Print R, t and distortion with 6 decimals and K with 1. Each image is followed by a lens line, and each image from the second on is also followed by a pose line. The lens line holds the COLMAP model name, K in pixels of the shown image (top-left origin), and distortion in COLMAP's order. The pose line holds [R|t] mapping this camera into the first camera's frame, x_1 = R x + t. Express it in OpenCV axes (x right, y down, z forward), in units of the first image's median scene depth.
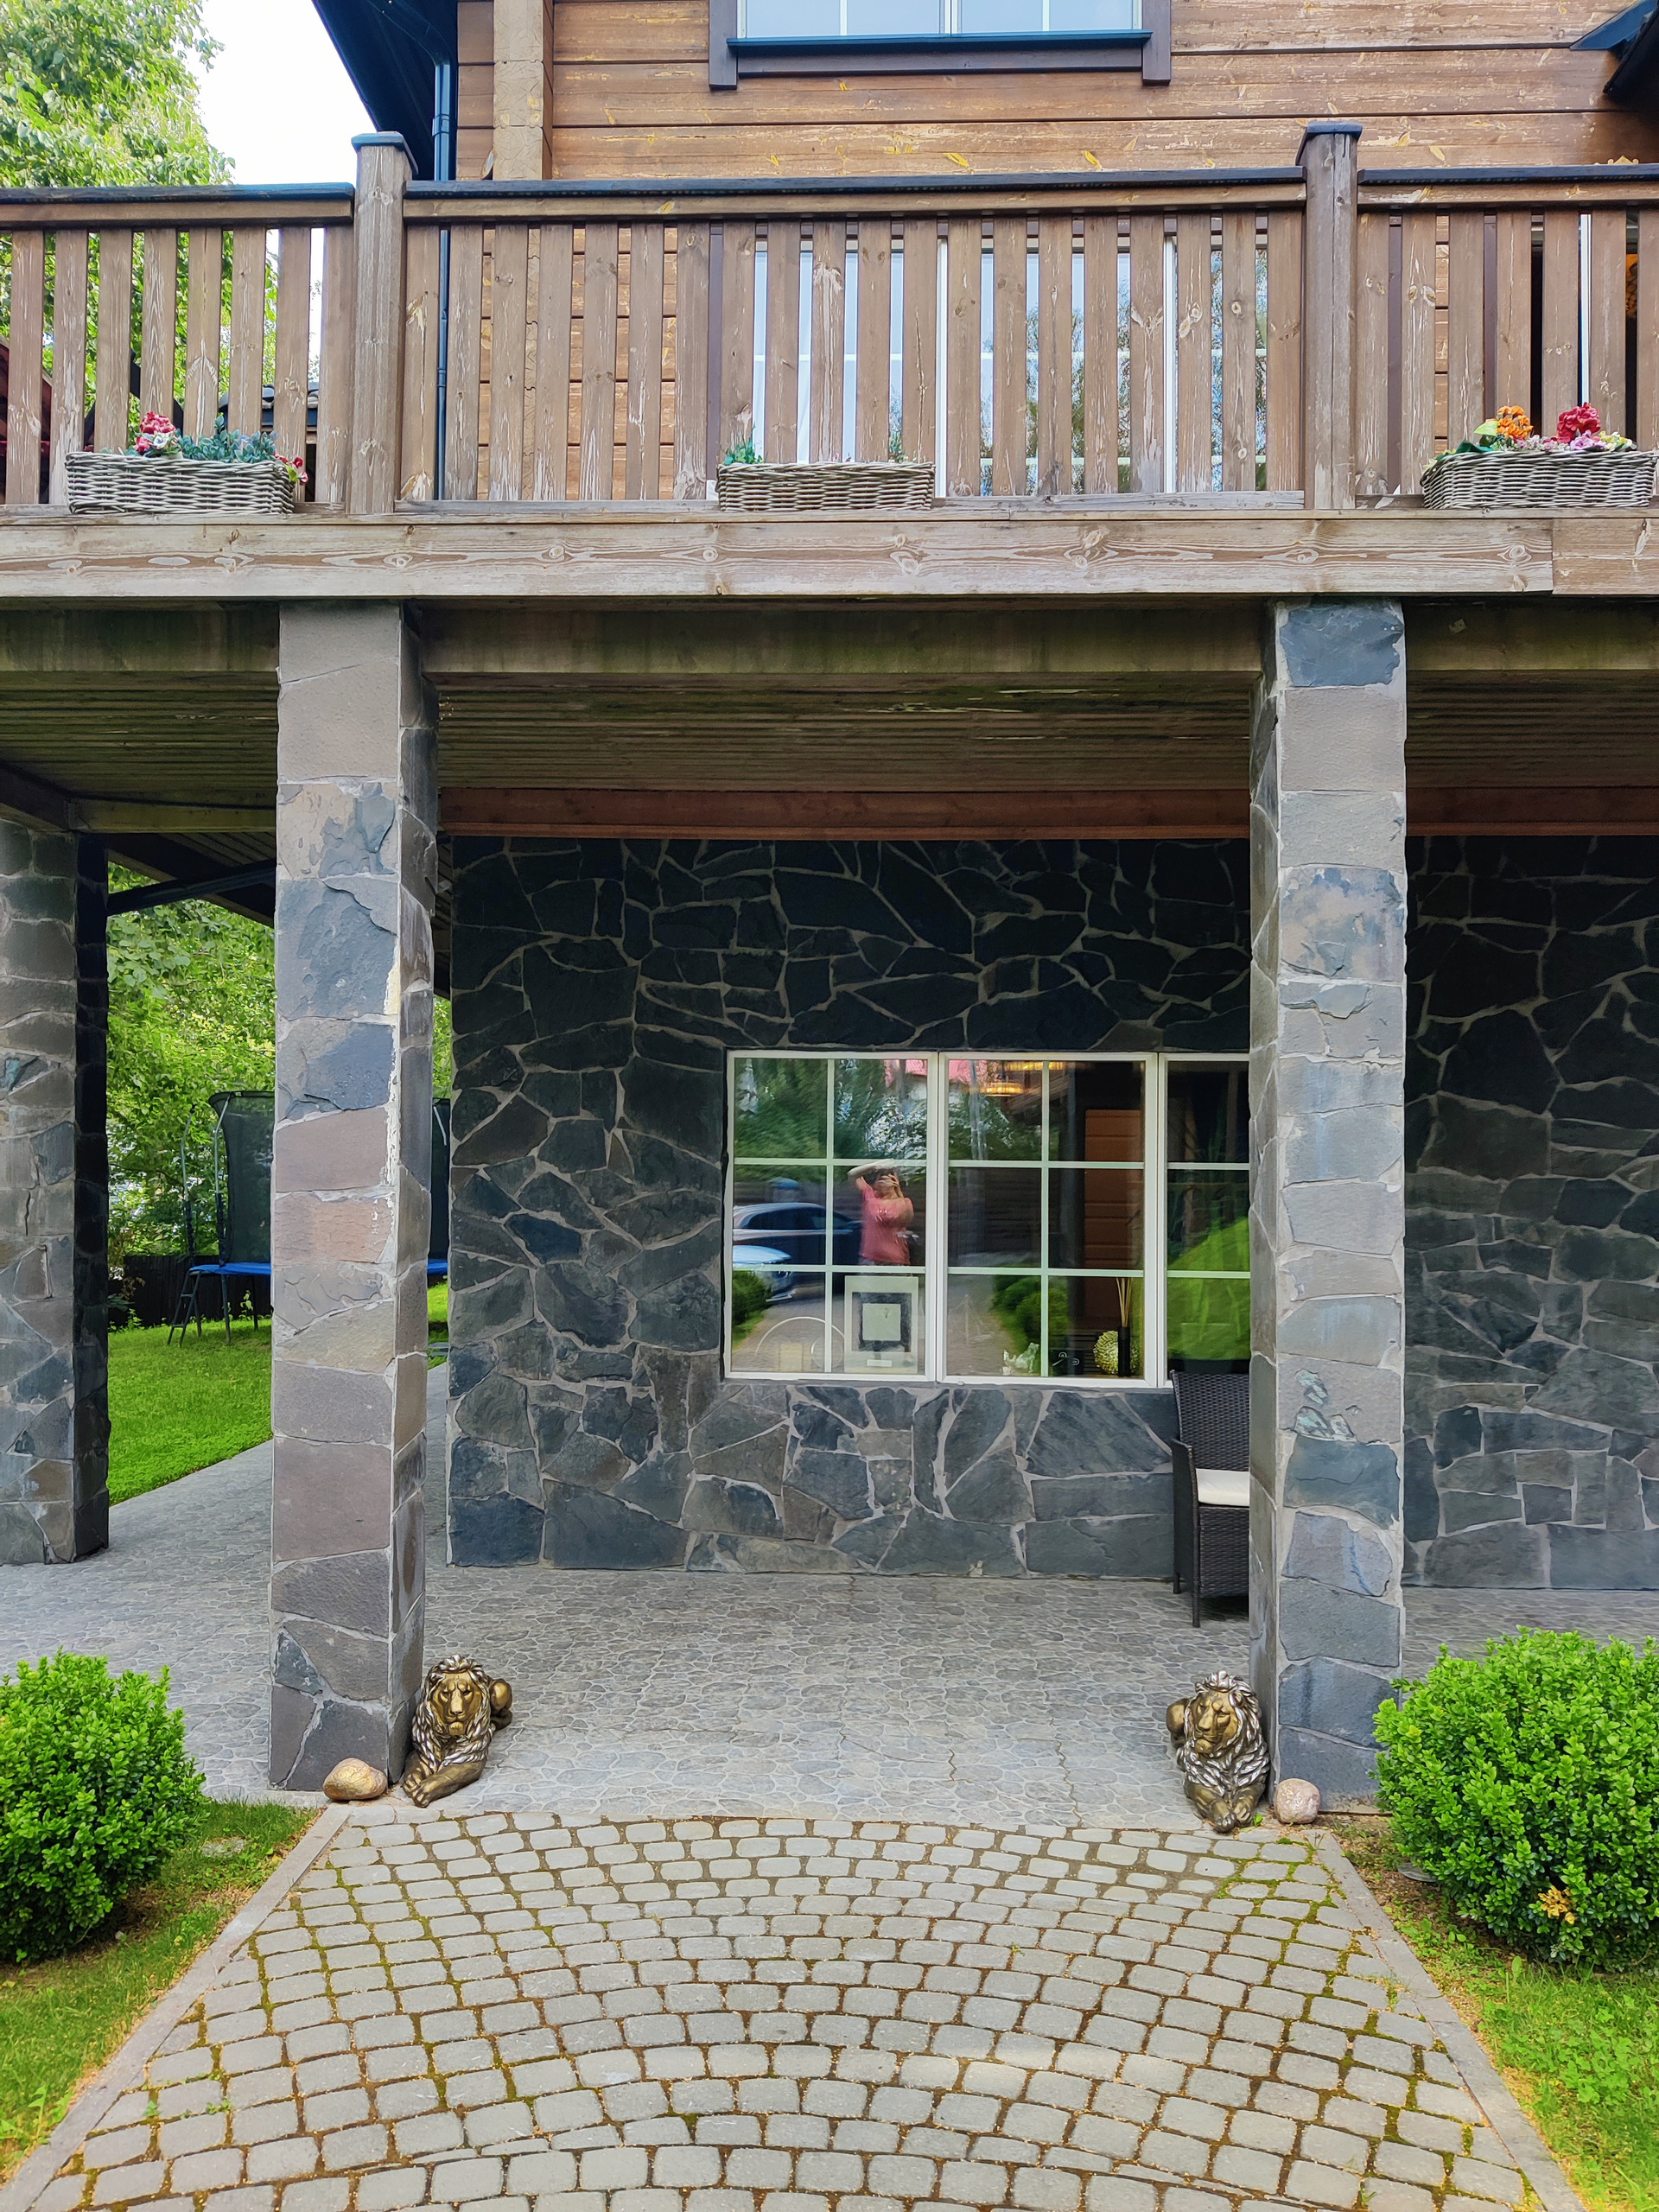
lens RADIAL K [[1673.4, 0, 829.5], [0, 1673.4, 1106.0], [0, 0, 1]] dist [0.046277, -0.082284]
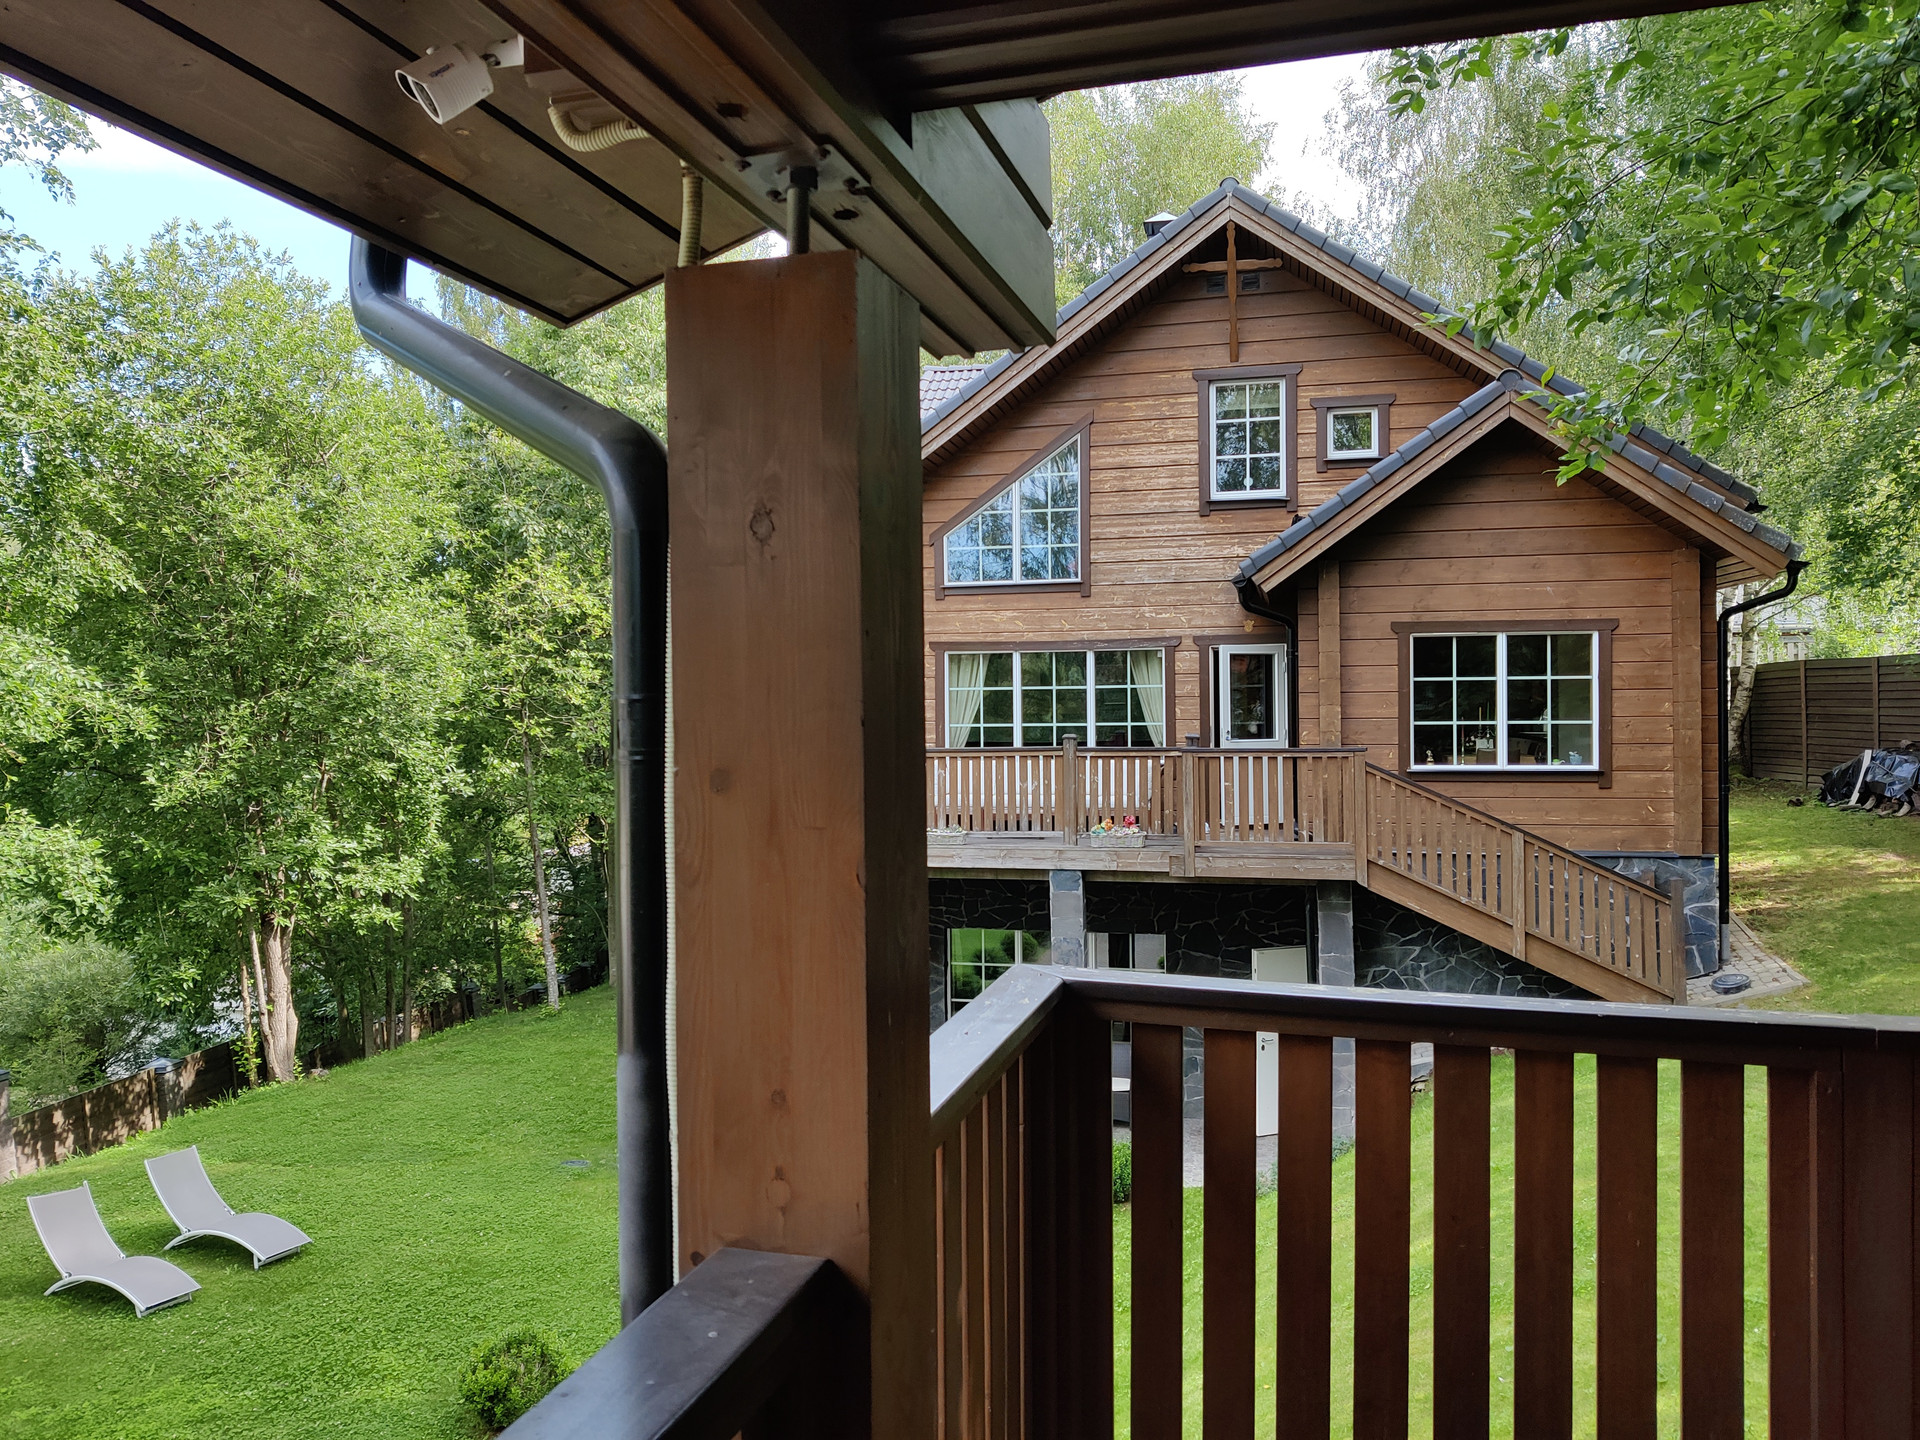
lens RADIAL K [[1452.5, 0, 960.0], [0, 1452.5, 720.0], [0, 0, 1]] dist [0.046277, -0.082284]
pose [[0.979051, -0.021856, -0.202440, 0.514288], [0.031736, 0.998452, 0.045684, -0.551069], [0.201128, -0.051152, 0.978229, -1.582943]]
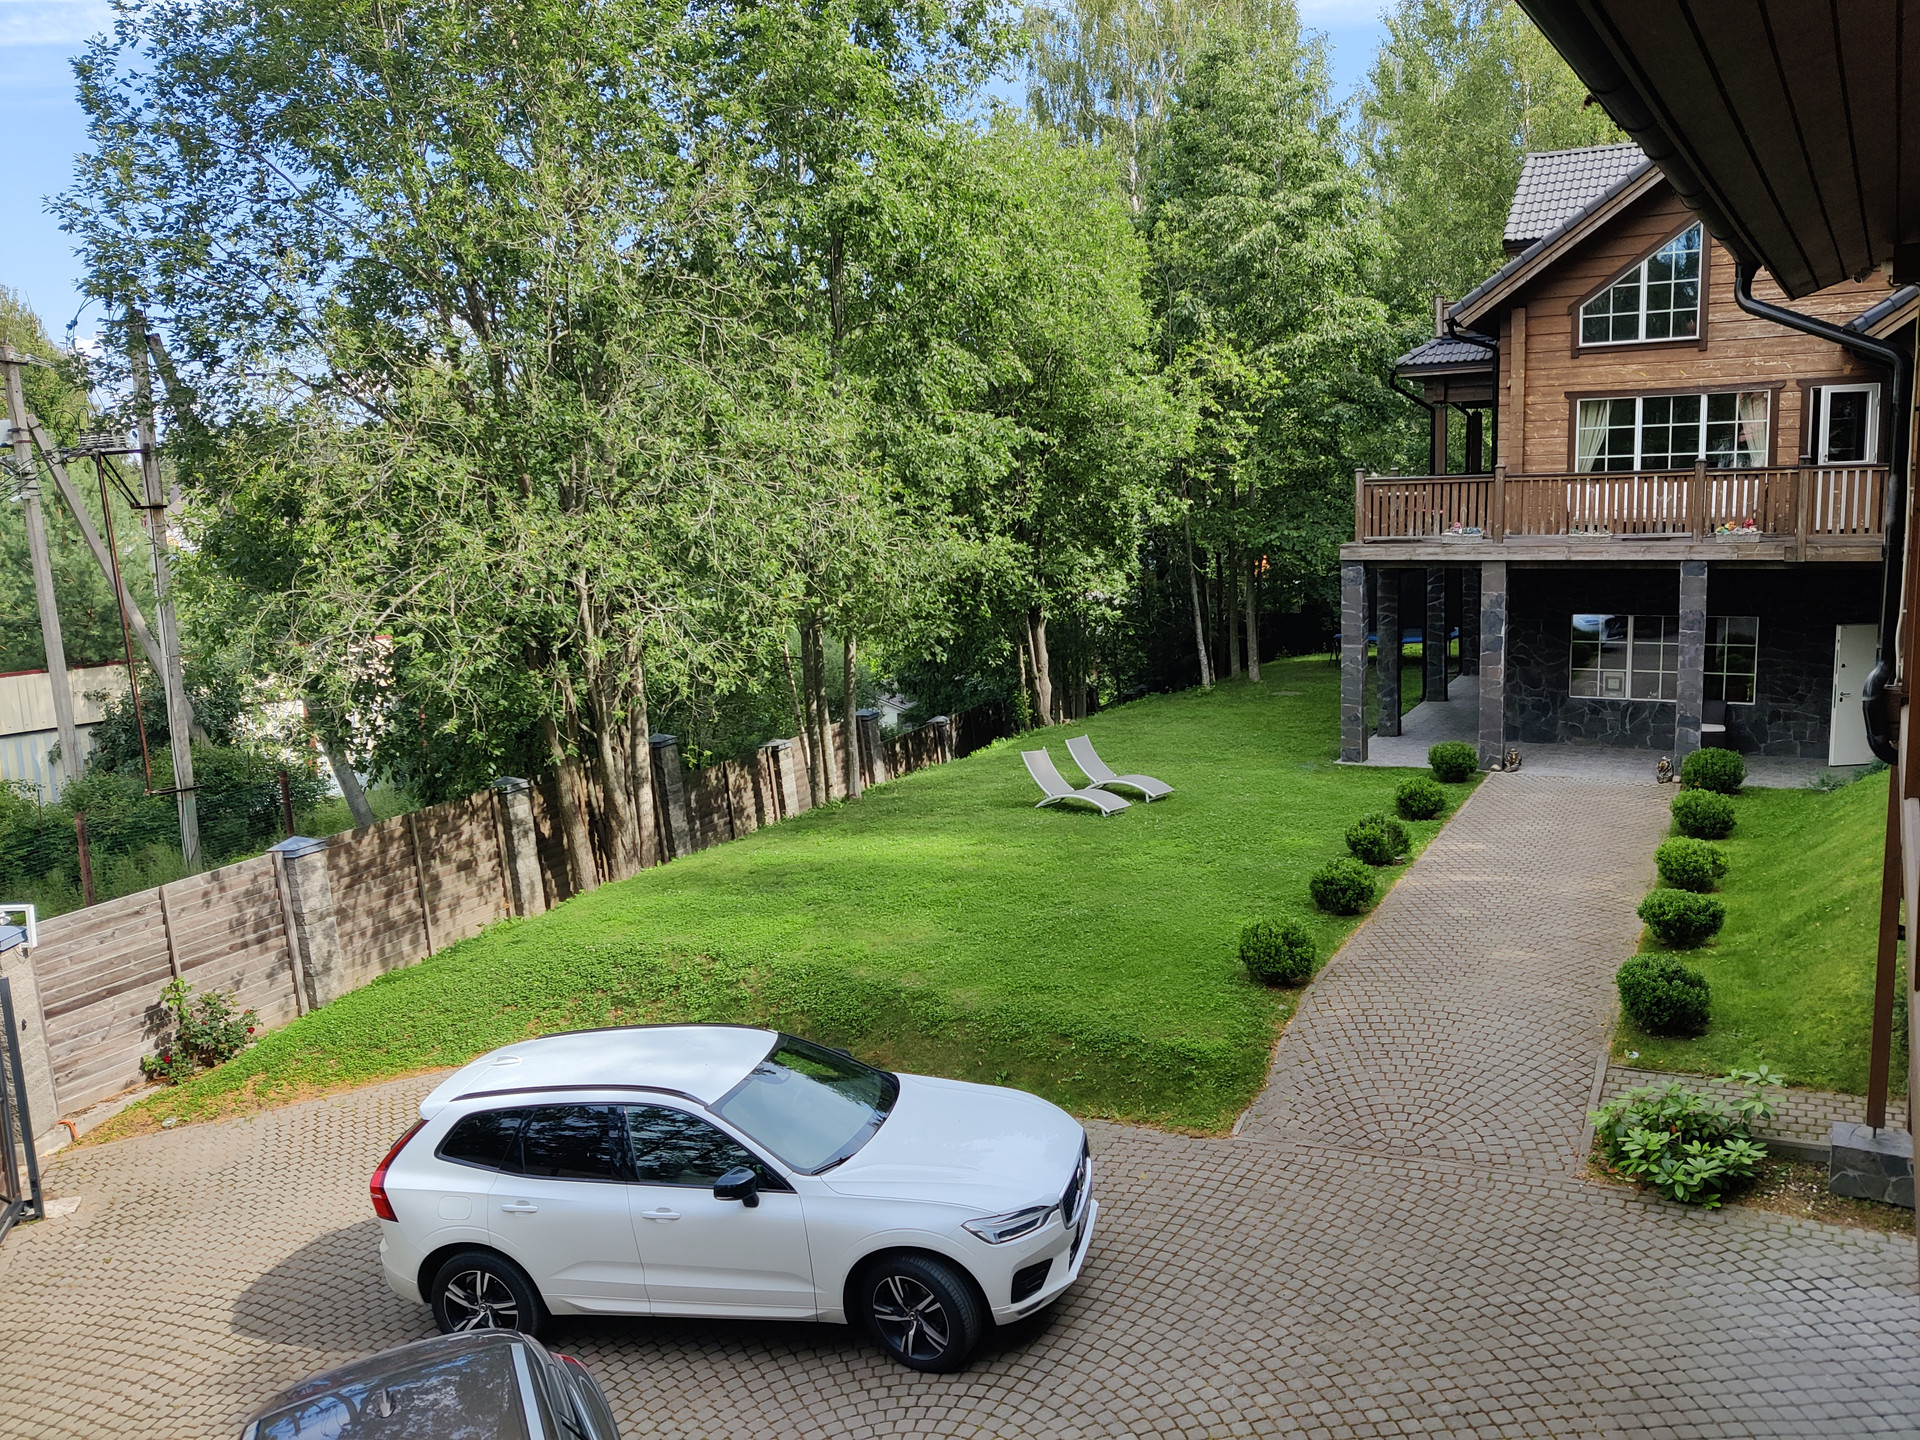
lens RADIAL K [[1452.5, 0, 960.0], [0, 1452.5, 720.0], [0, 0, 1]] dist [0.046277, -0.082284]
pose [[0.883163, 0.031647, -0.467998, 0.296015], [0.067191, 0.978897, 0.192992, -0.579506], [0.464229, -0.201889, 0.862399, -2.811960]]
